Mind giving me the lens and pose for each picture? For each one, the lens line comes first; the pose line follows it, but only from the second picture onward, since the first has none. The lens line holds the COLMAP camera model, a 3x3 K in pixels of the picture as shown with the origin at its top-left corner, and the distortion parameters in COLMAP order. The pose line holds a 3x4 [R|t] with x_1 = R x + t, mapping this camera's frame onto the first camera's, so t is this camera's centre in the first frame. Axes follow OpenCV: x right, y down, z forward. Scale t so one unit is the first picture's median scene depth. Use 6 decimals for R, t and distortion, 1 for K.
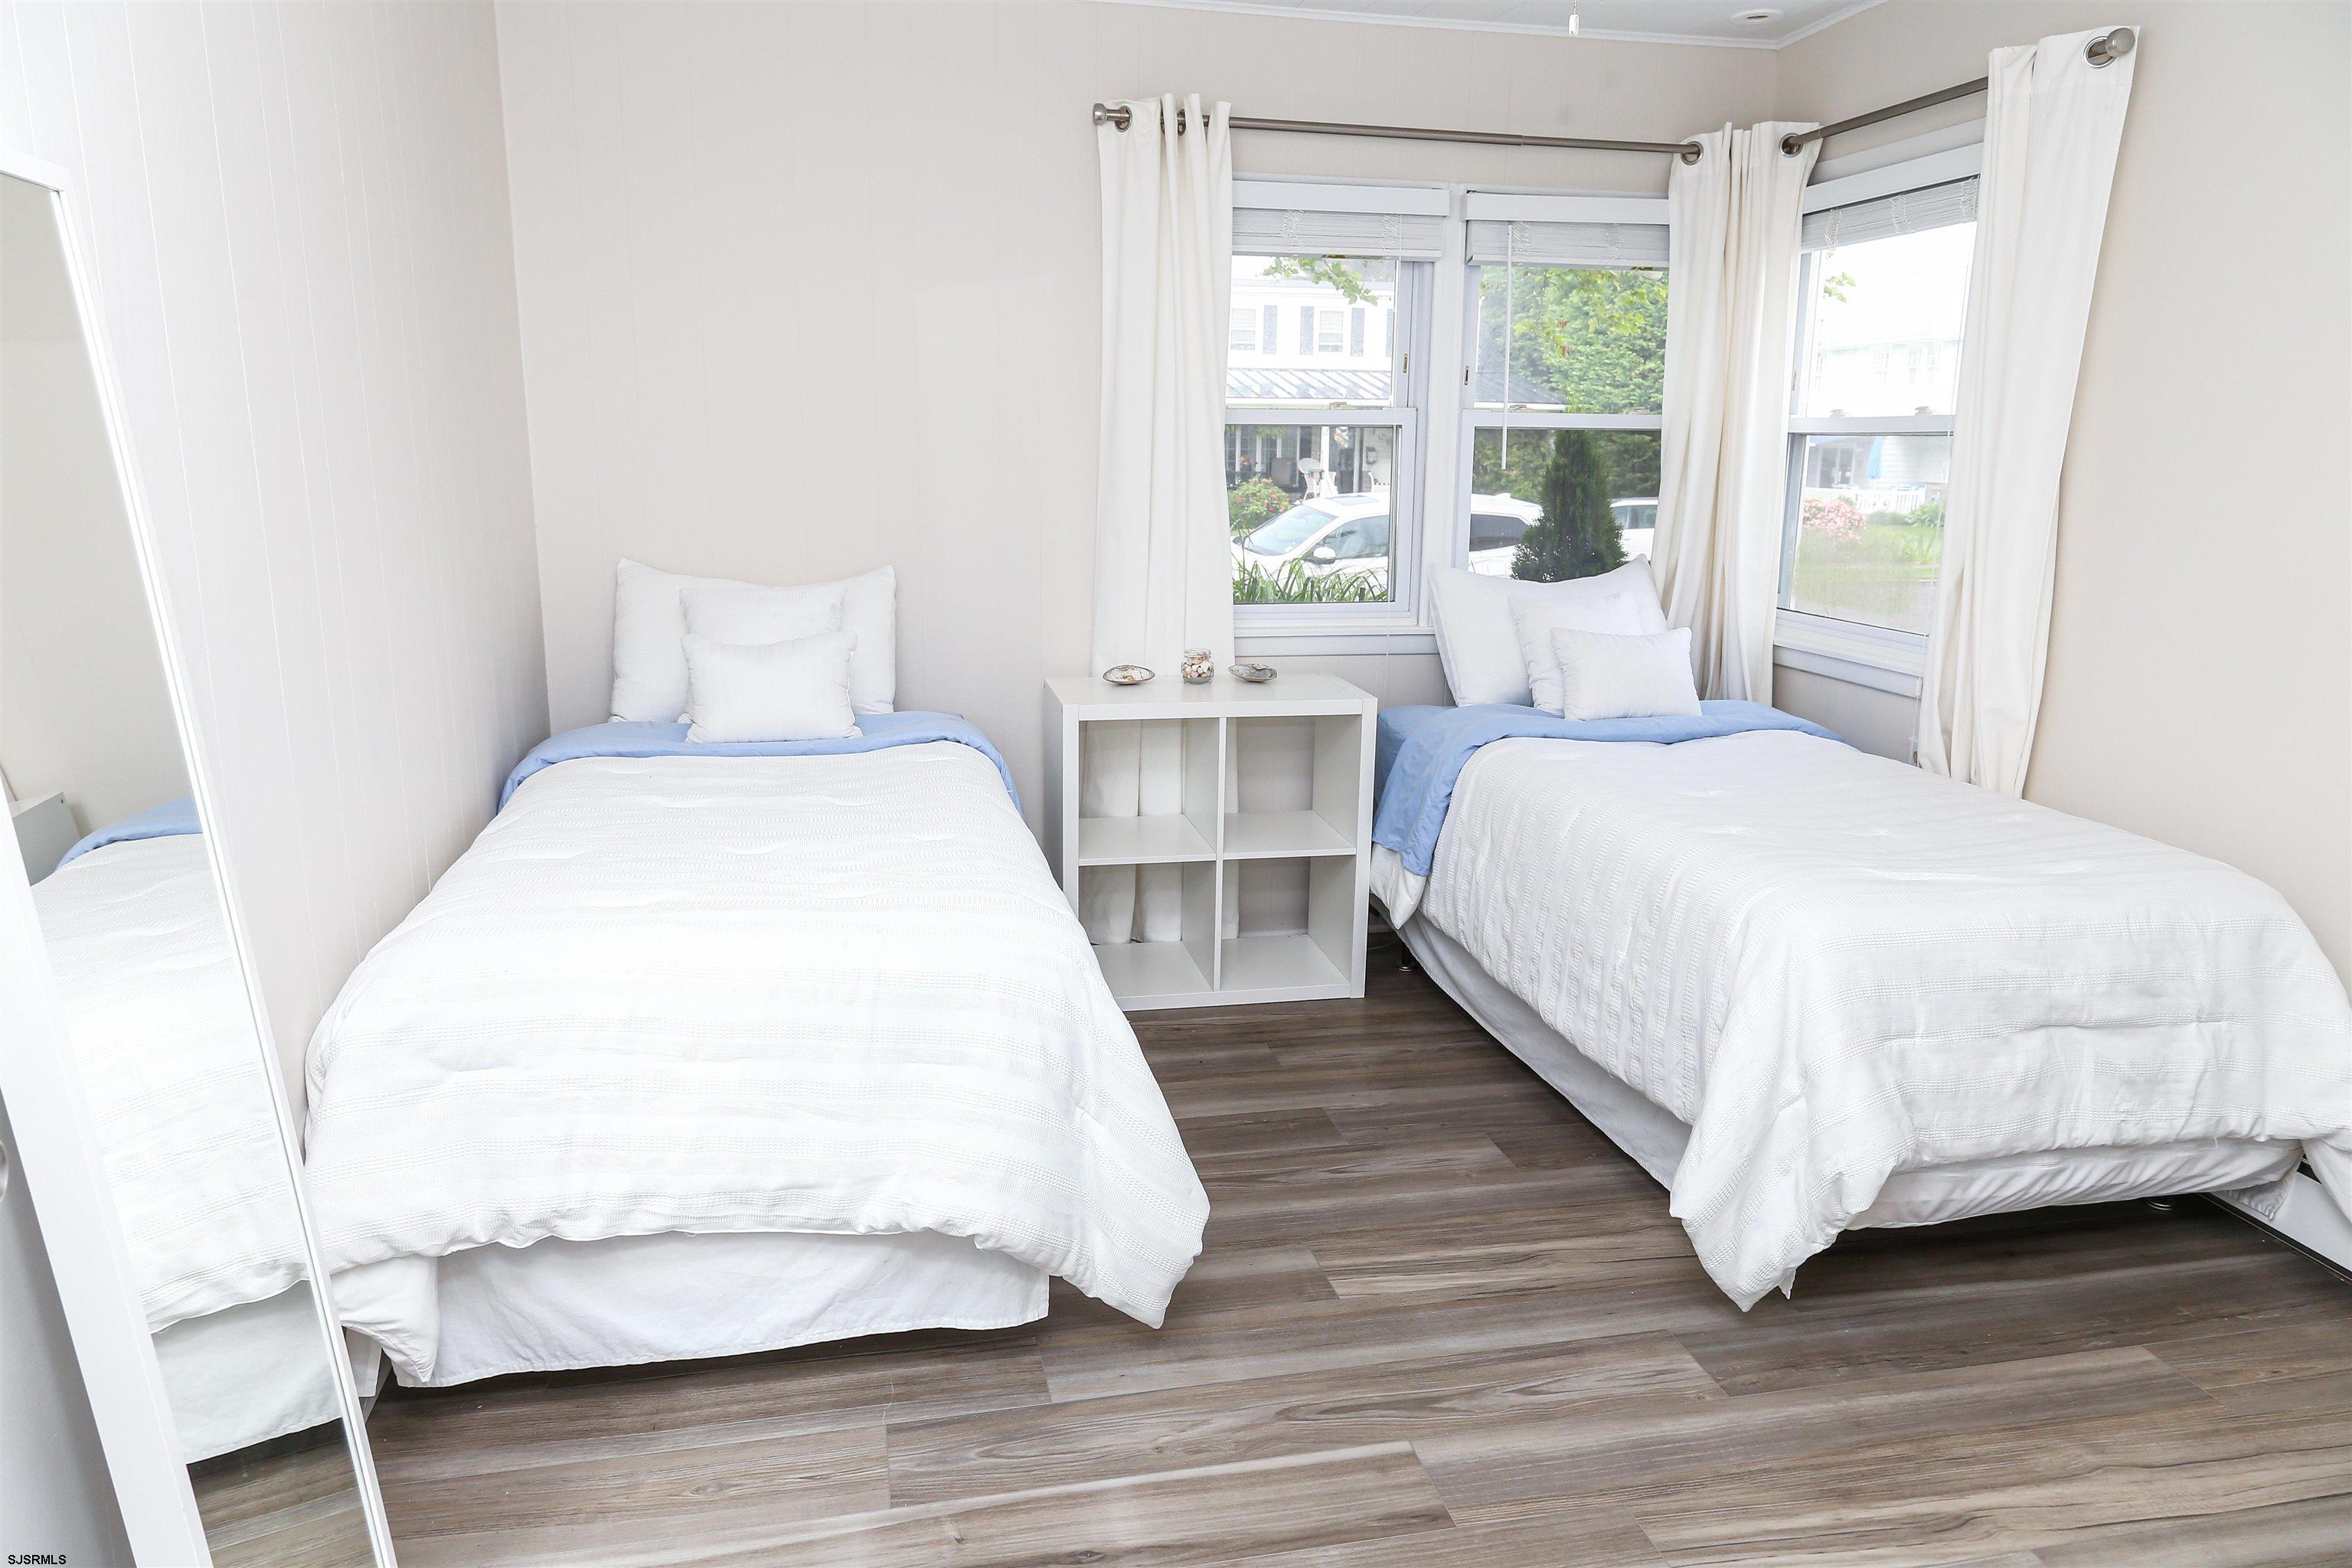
lens RADIAL K [[1554.0, 0, 1167.8], [0, 1554.0, 782.8], [0, 0, 1]] dist [0.004014, -0.002166]
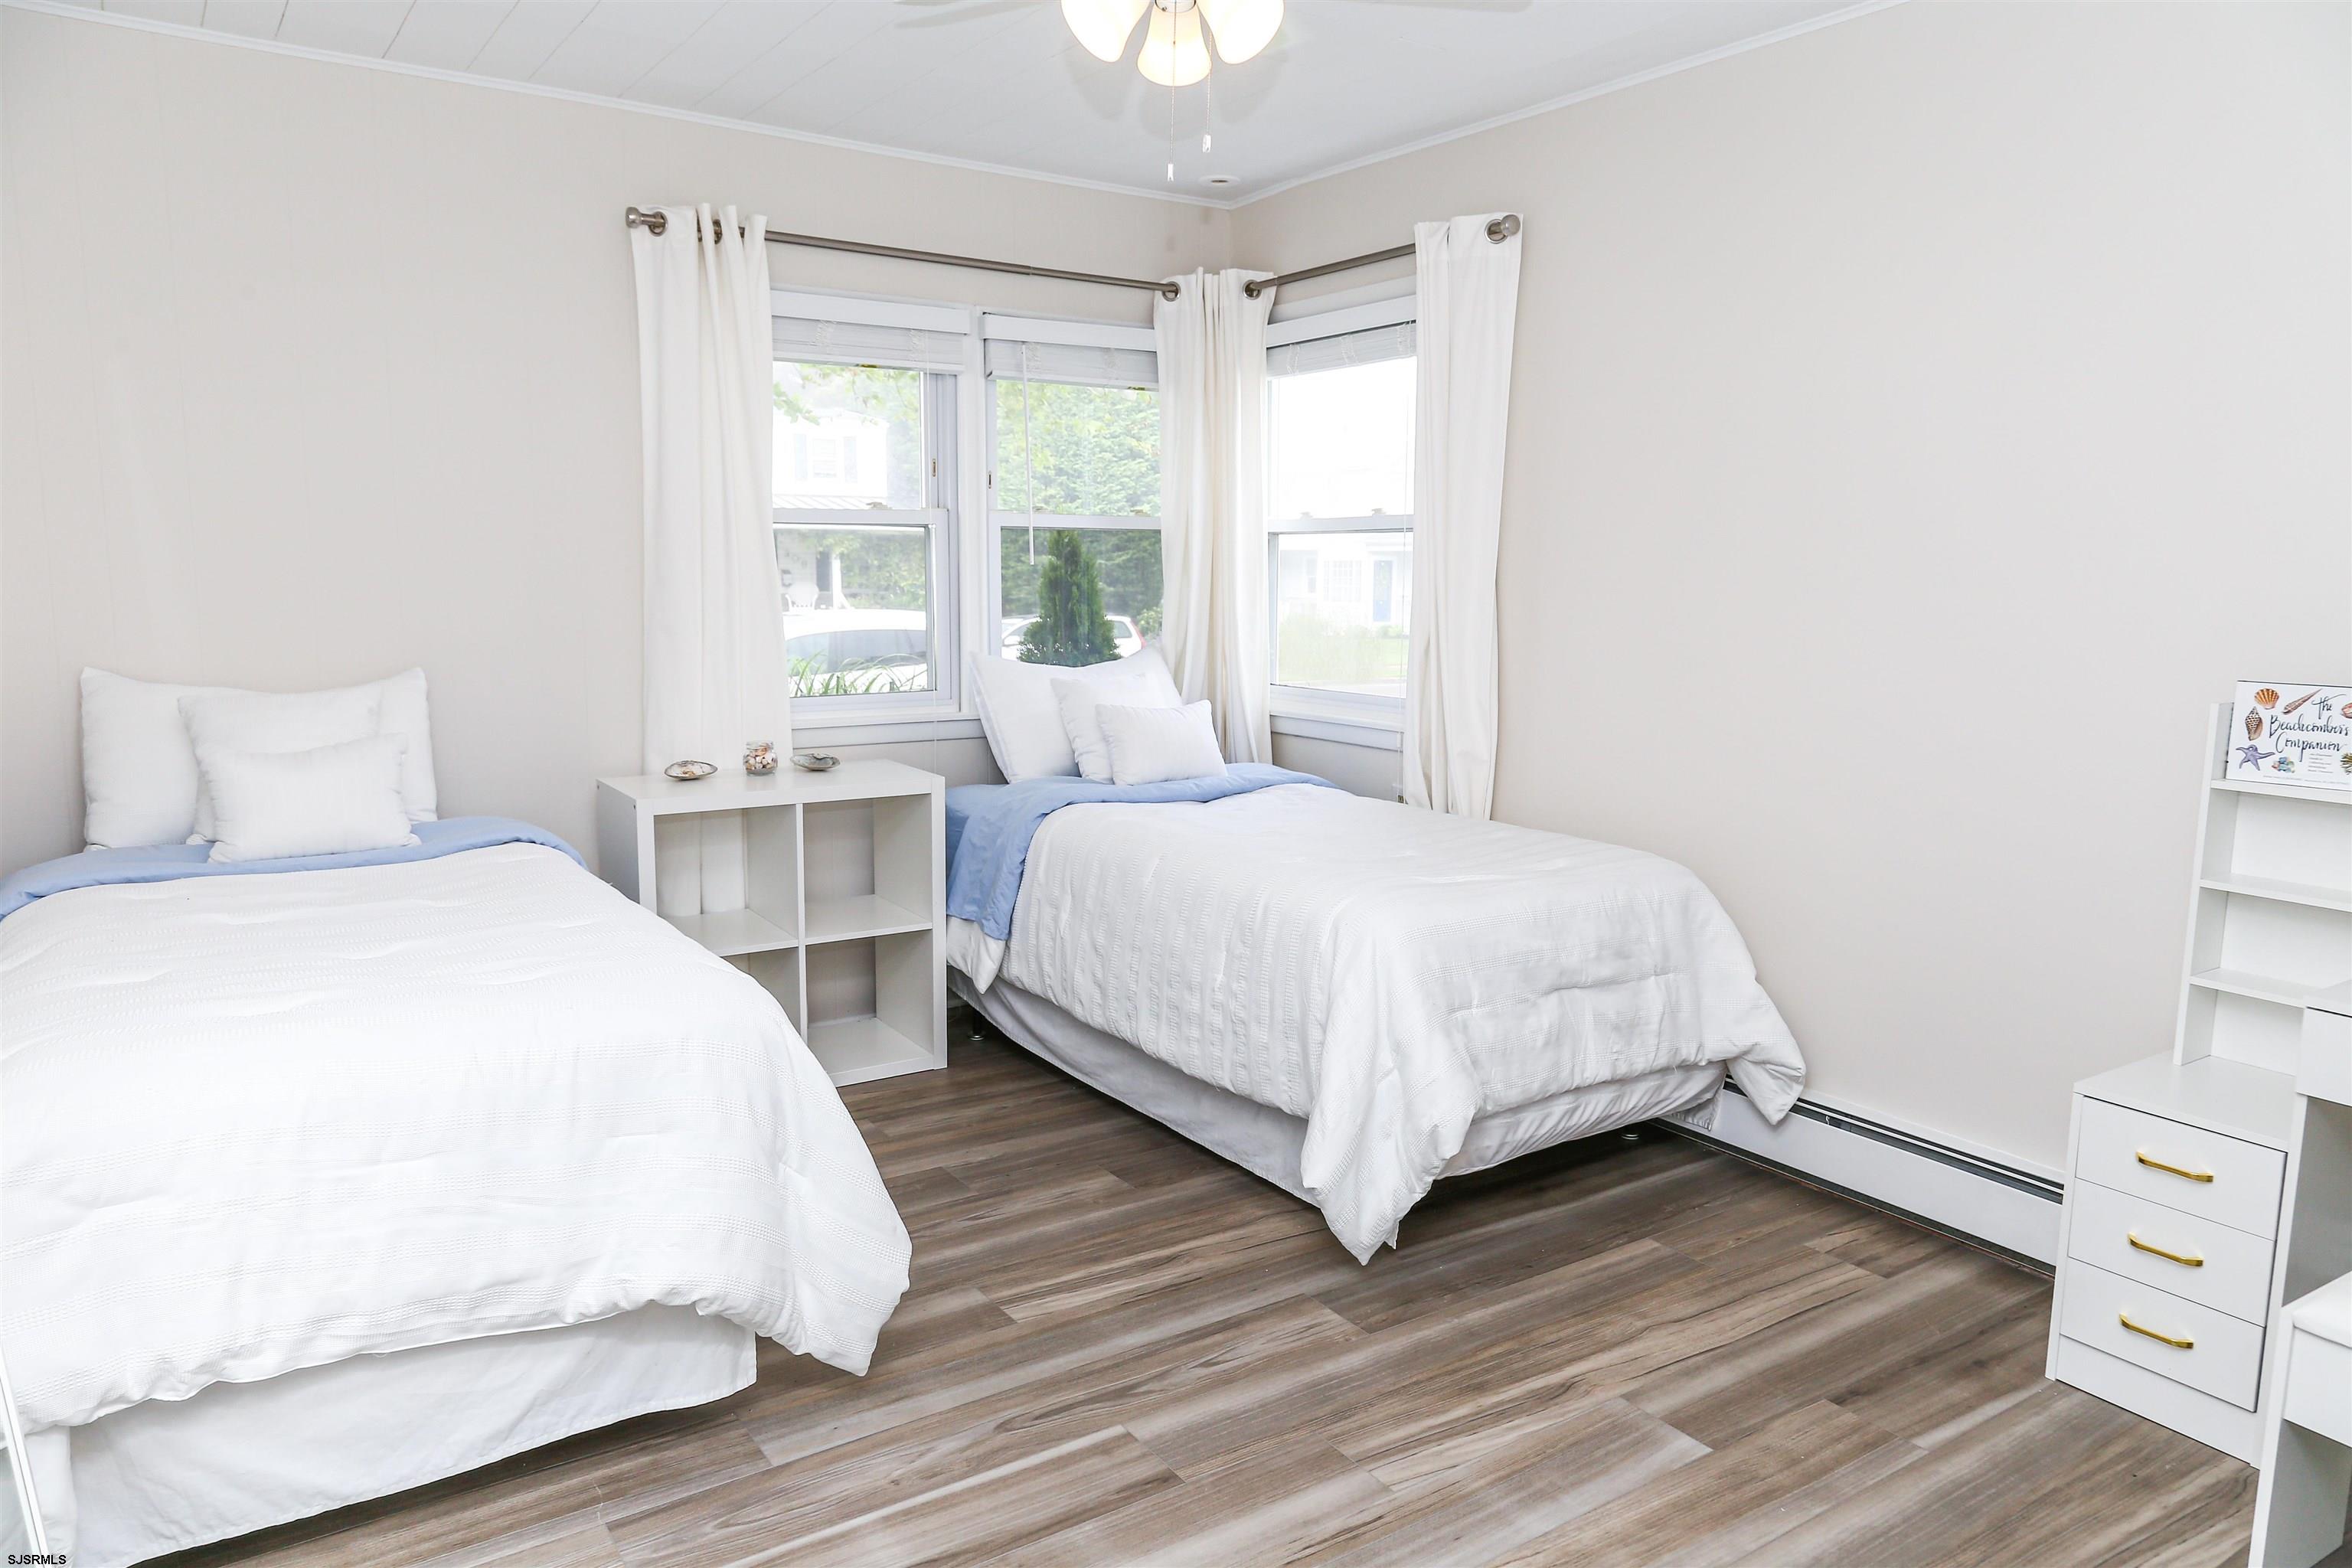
lens RADIAL K [[1554.0, 0, 1182.8], [0, 1554.0, 781.3], [0, 0, 1]] dist [0.004014, -0.002166]
pose [[0.927922, -0.056679, 0.368440, -0.145744], [0.085175, 0.994464, -0.061531, 0.038074], [-0.362913, 0.088477, 0.927613, -0.050679]]
